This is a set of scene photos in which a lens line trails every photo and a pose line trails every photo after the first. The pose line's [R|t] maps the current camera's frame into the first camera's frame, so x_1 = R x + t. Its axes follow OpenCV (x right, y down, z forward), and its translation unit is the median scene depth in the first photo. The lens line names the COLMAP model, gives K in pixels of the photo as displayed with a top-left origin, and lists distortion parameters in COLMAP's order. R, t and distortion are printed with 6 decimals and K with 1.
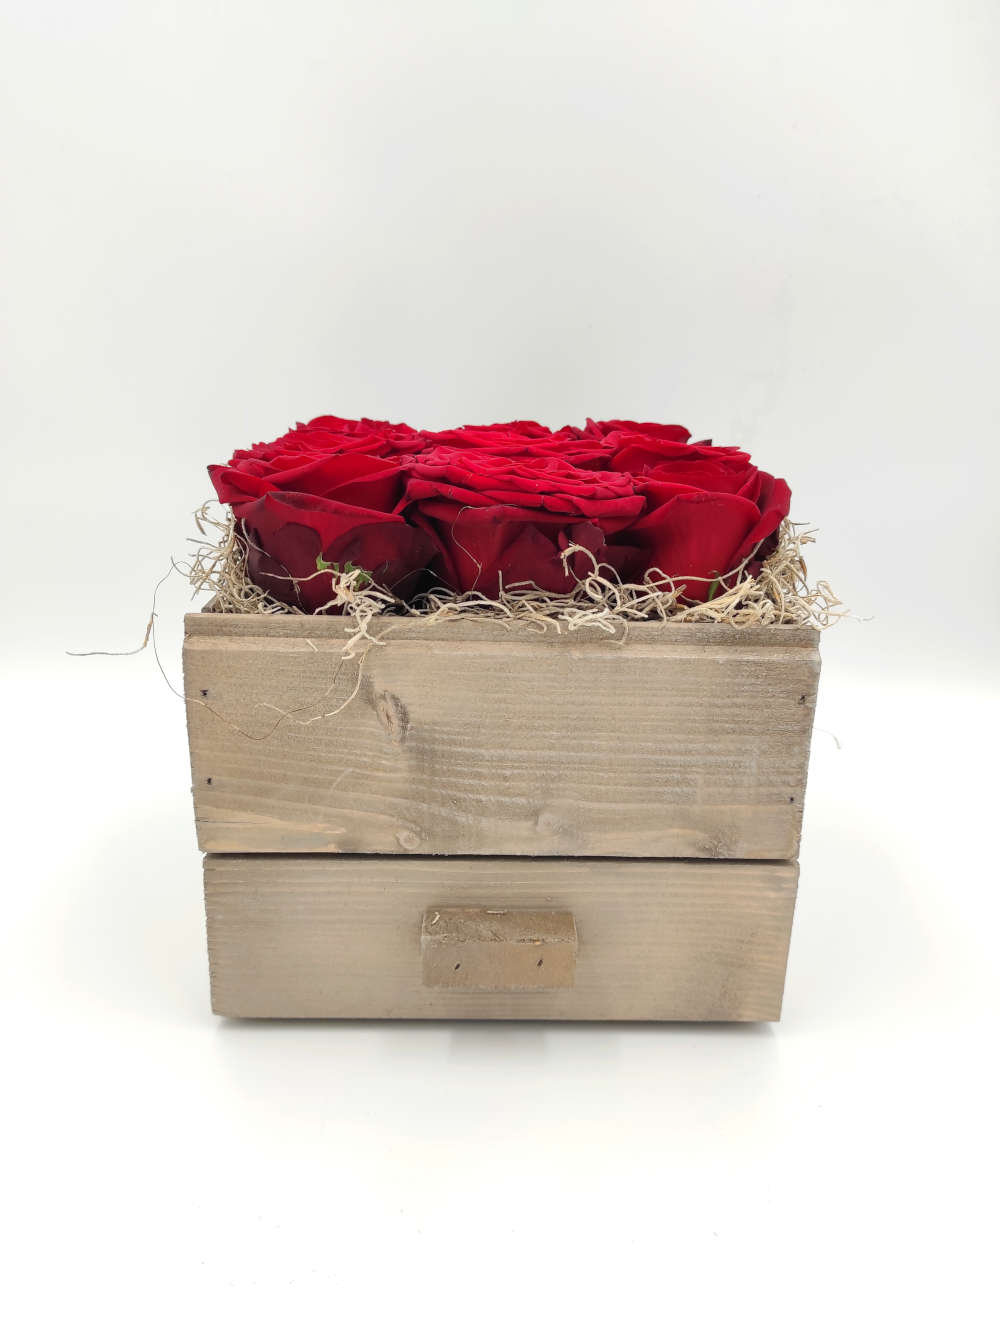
lens RADIAL K [[1012.1, 0, 508.5], [0, 1012.1, 663.3], [0, 0, 1]] dist [0.058465, -0.002870]
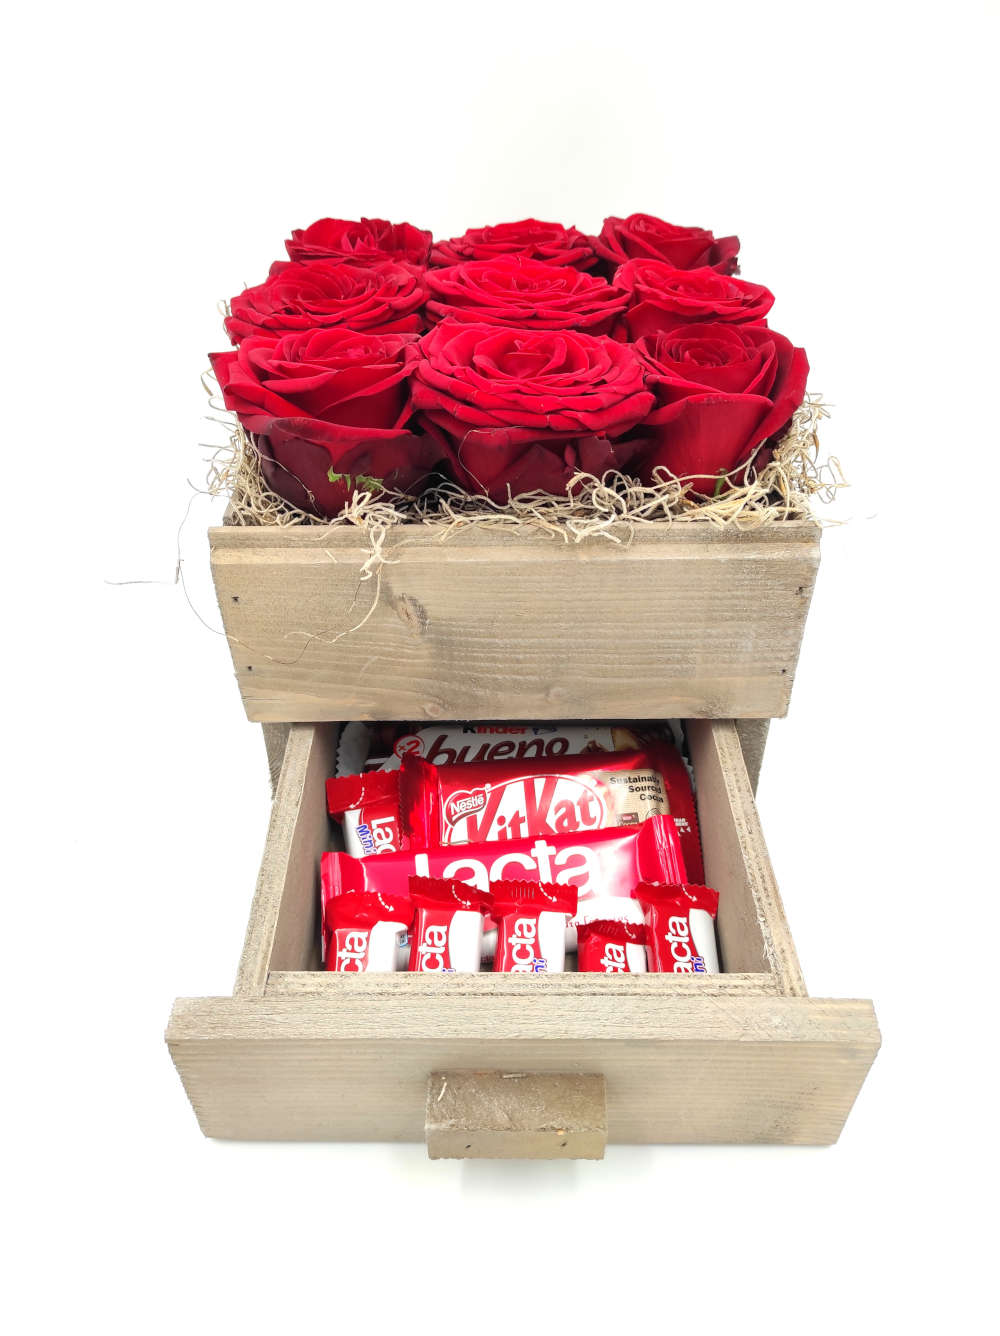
lens RADIAL K [[1012.1, 0, 508.5], [0, 1012.1, 663.3], [0, 0, 1]] dist [0.058465, -0.002870]
pose [[0.999207, -0.013671, -0.037400, 0.026792], [0.026291, 0.931896, 0.361772, -0.279856], [0.029907, -0.362469, 0.931516, -0.013569]]
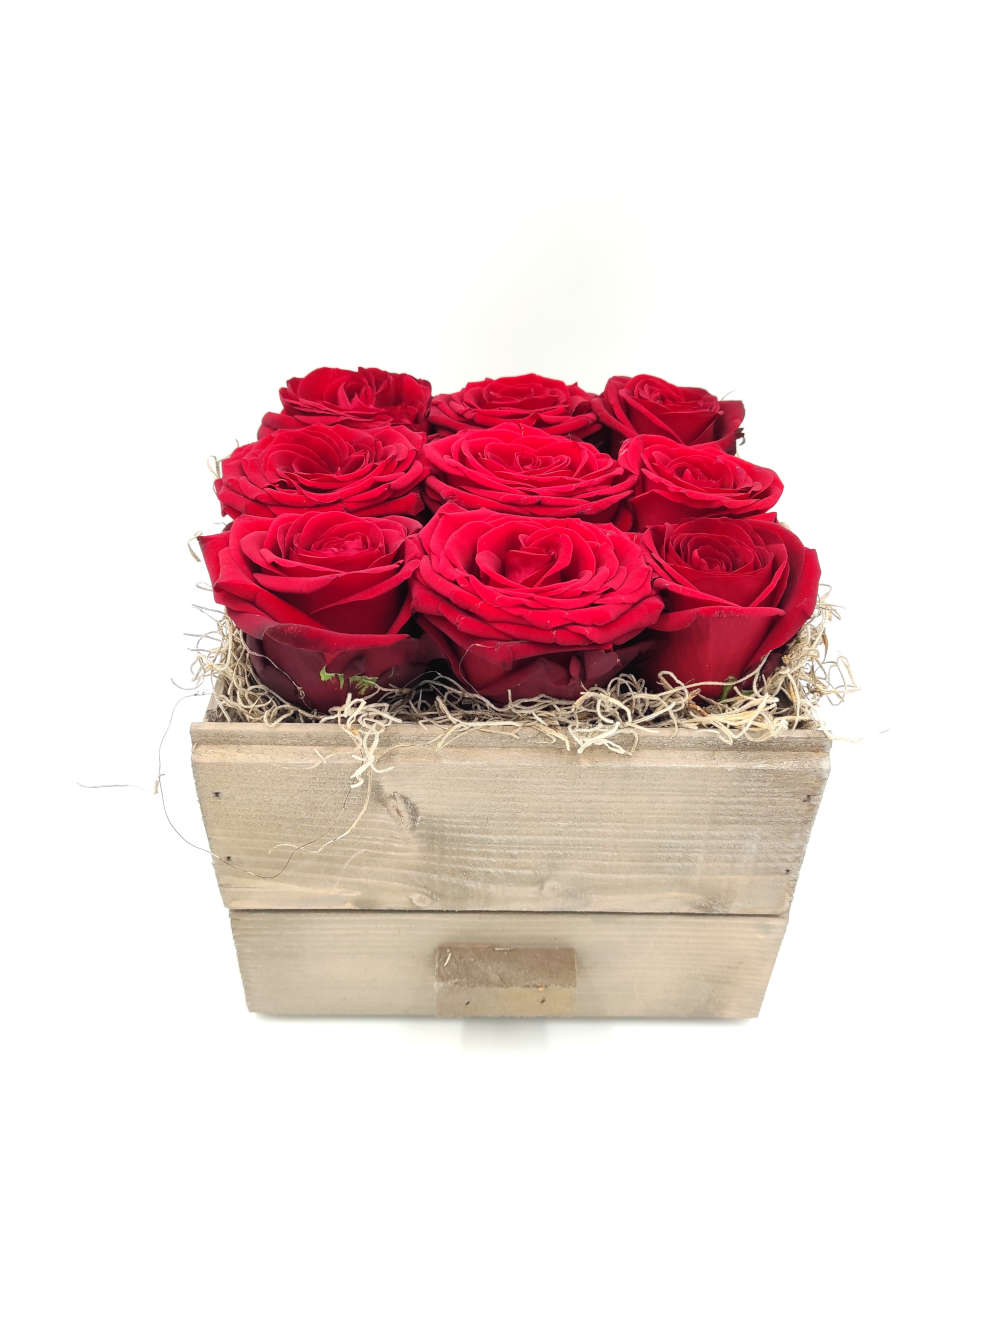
lens RADIAL K [[1012.1, 0, 508.5], [0, 1012.1, 663.3], [0, 0, 1]] dist [0.058465, -0.002870]
pose [[0.999898, 0.011457, -0.008542, -0.000895], [-0.007883, 0.940767, 0.338962, -0.427525], [0.011920, -0.338860, 0.940761, 0.090374]]
